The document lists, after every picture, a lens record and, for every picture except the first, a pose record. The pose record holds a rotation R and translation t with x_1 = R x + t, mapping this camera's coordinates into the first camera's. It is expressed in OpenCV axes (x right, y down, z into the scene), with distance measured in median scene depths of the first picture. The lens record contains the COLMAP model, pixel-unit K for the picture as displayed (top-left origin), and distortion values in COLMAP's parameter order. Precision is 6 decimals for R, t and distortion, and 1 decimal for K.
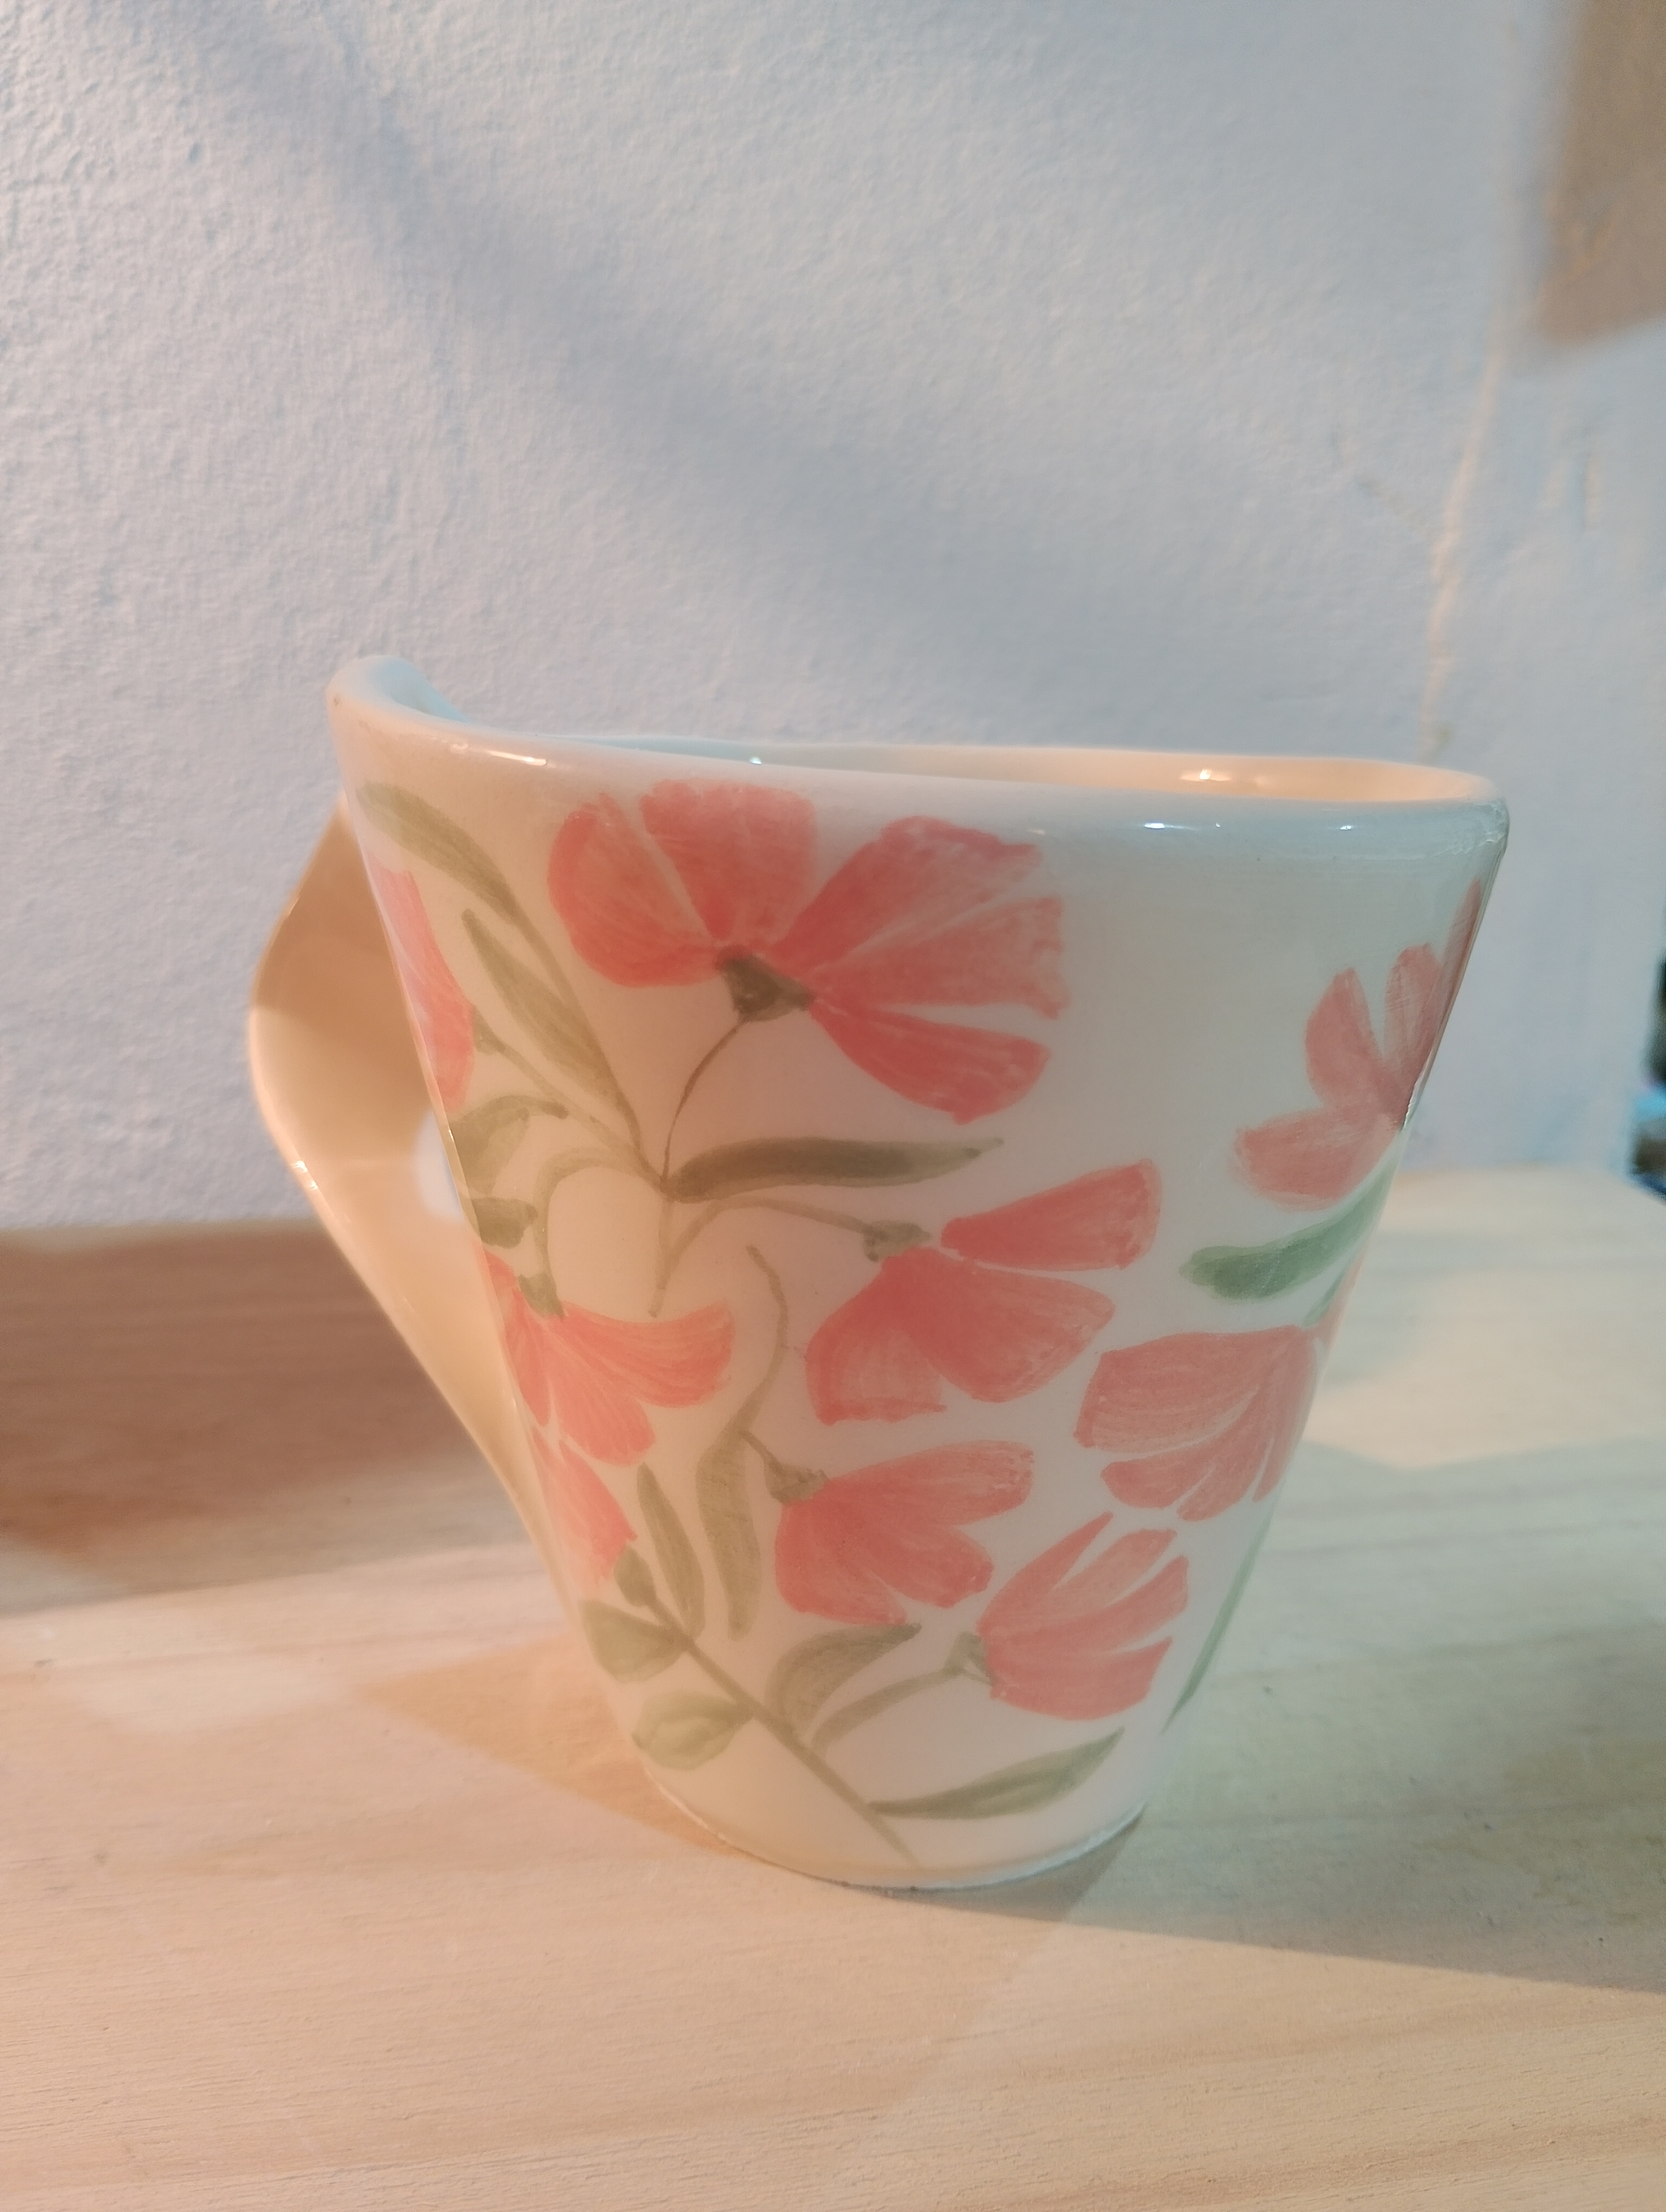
lens RADIAL K [[1970.4, 0, 824.5], [0, 1970.4, 1107.9], [0, 0, 1]] dist [0.081208, -0.140775]
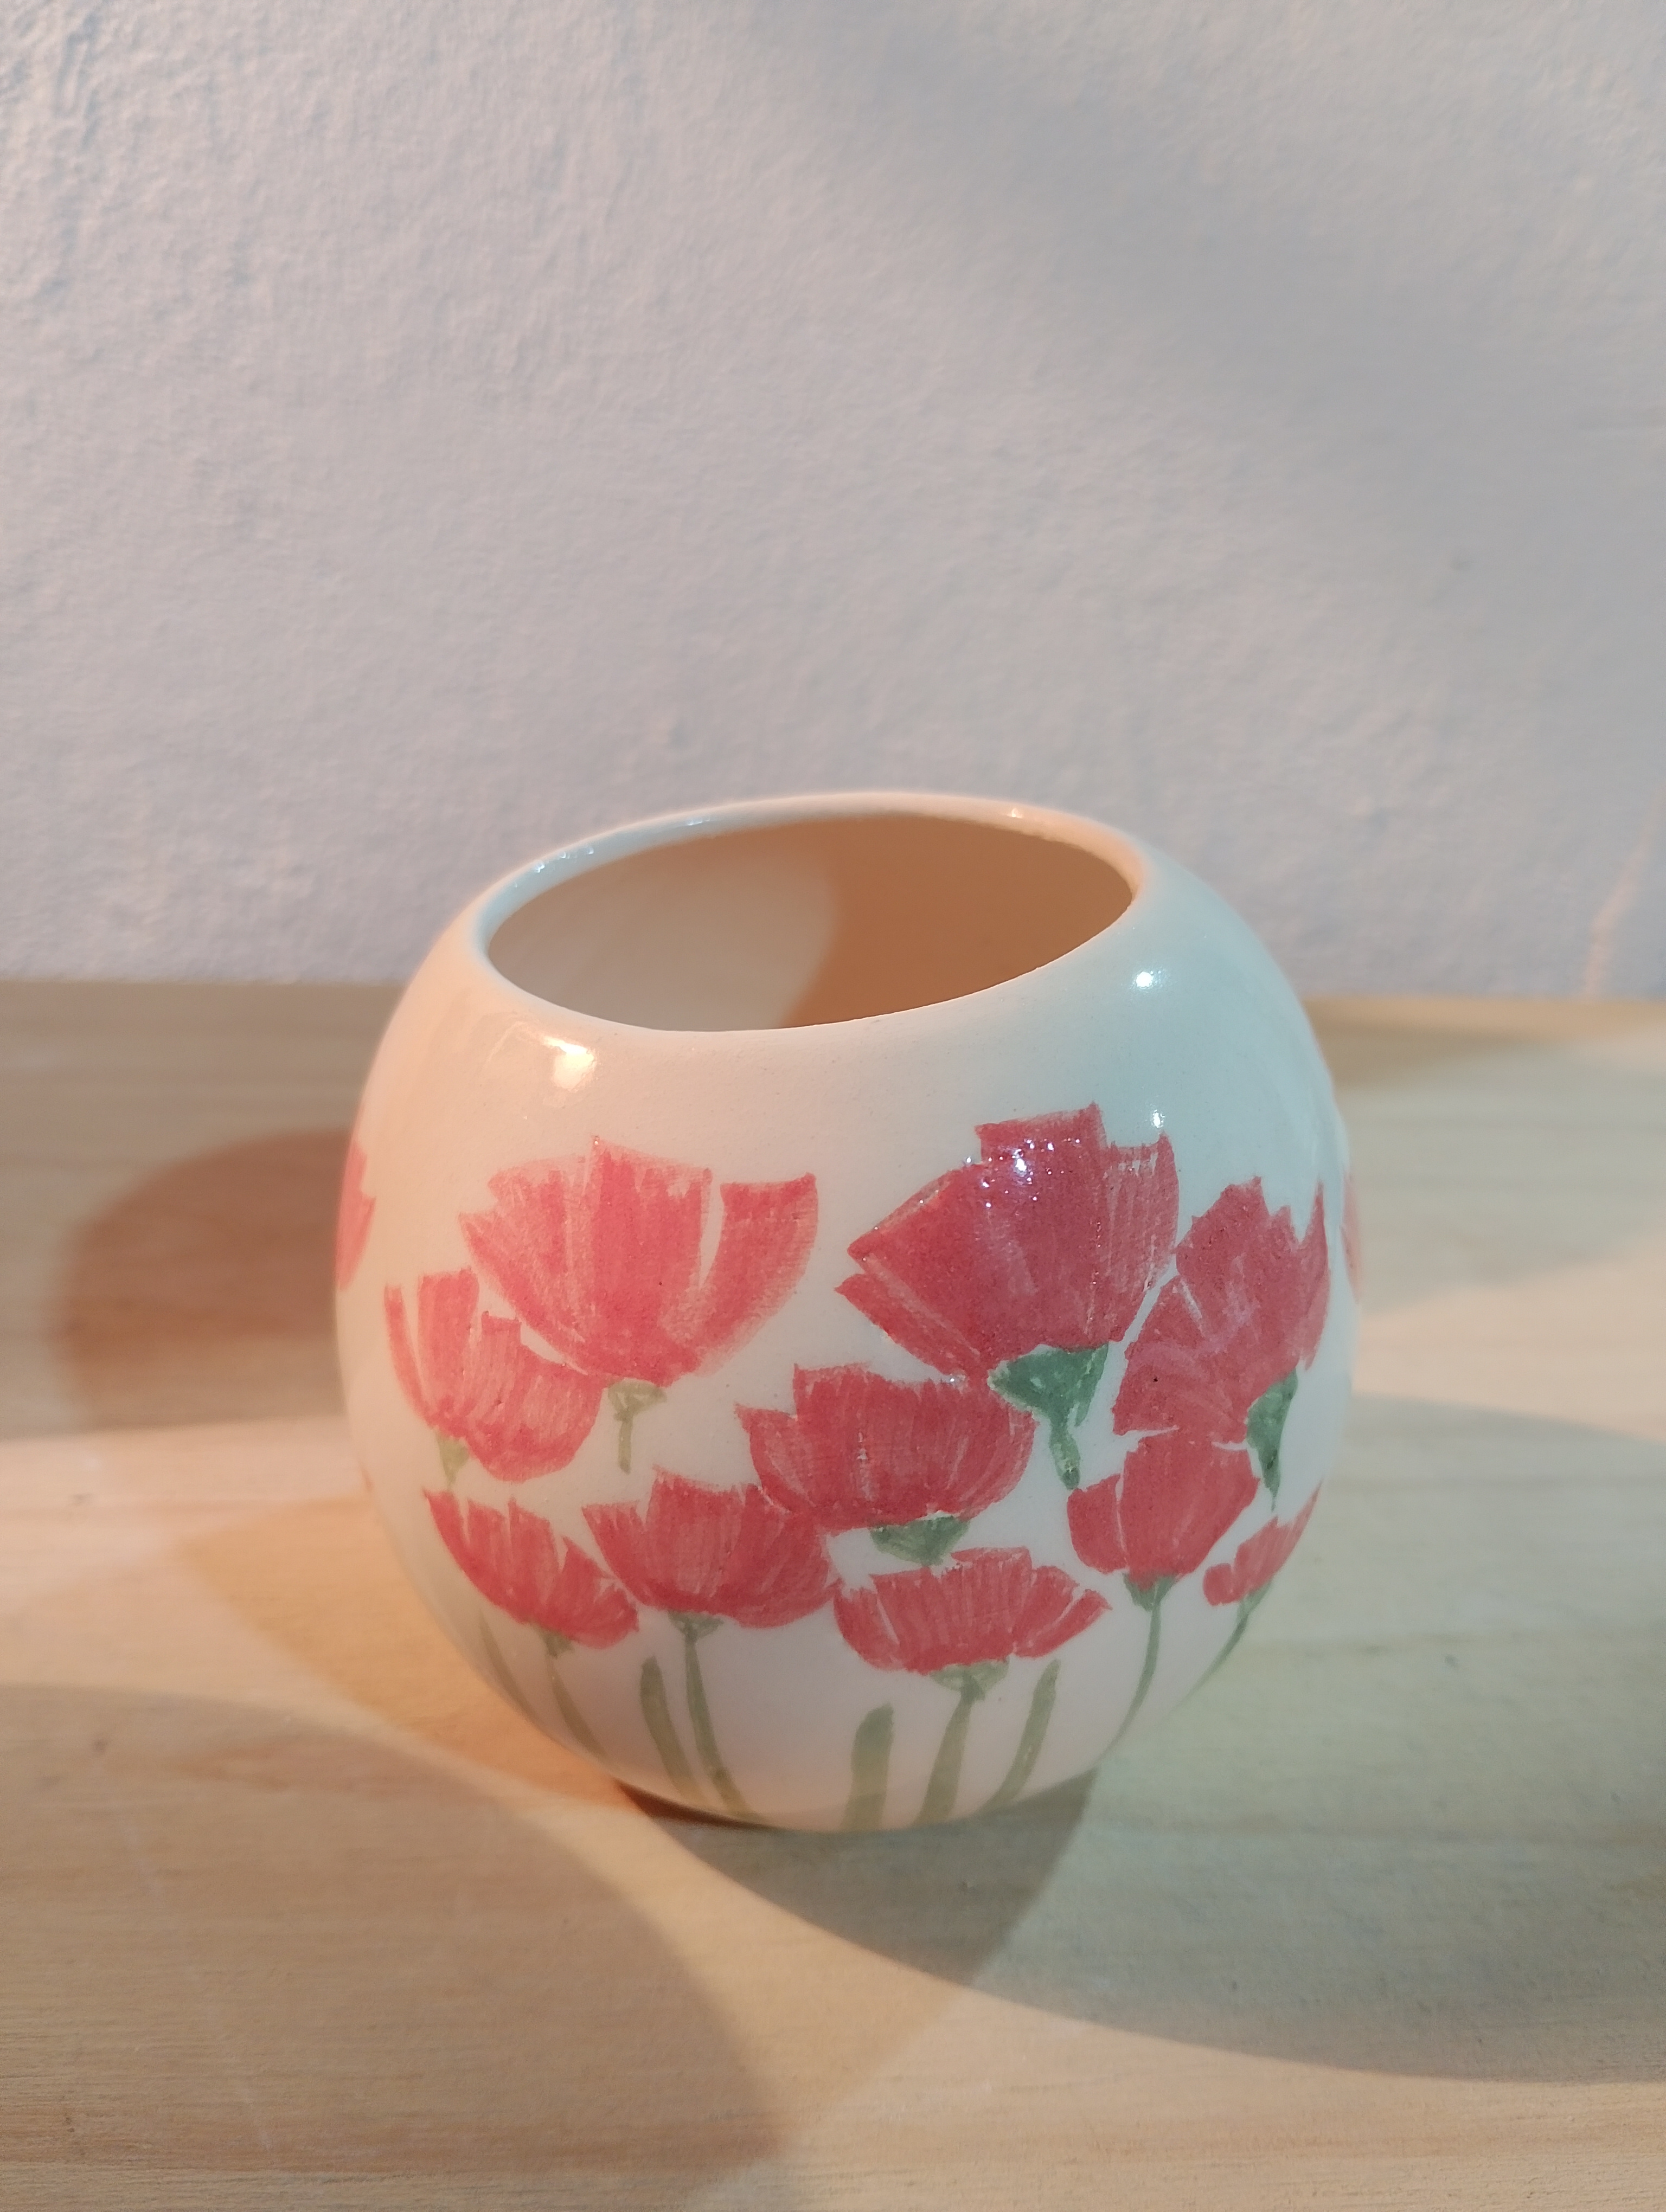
lens RADIAL K [[1970.4, 0, 826.6], [0, 1970.4, 1111.6], [0, 0, 1]] dist [0.081208, -0.140775]
pose [[0.991160, 0.067668, -0.114117, 0.025384], [-0.050624, 0.987967, 0.146144, -0.030868], [0.122633, -0.139075, 0.982659, 0.103725]]
